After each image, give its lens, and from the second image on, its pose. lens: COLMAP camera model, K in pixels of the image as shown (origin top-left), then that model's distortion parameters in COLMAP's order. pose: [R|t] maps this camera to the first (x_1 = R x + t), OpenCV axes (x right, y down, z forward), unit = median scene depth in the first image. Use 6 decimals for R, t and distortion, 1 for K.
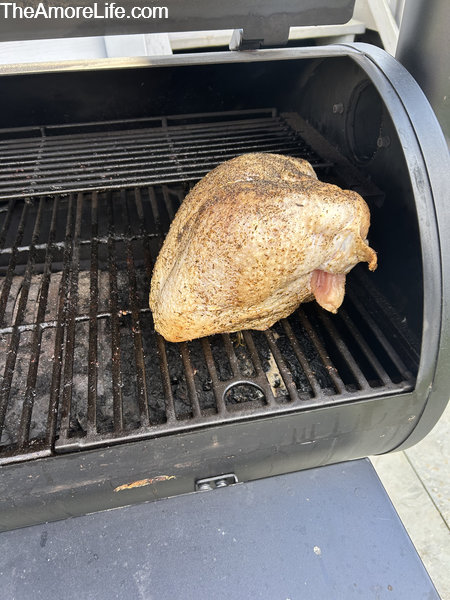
lens RADIAL K [[447.9, 0, 225.0], [0, 447.9, 300.0], [0, 0, 1]] dist [-0.053689, -0.000329]
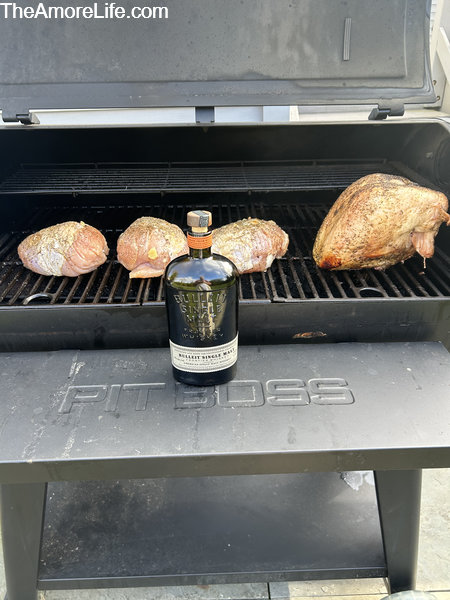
lens RADIAL K [[459.3, 0, 242.5], [0, 459.3, 300.3], [0, 0, 1]] dist [0.004977, -0.008906]
pose [[0.987822, 0.078478, -0.134347, -0.213455], [-0.099628, 0.982280, -0.158746, 0.591638], [0.119509, 0.170197, 0.978136, -0.886995]]
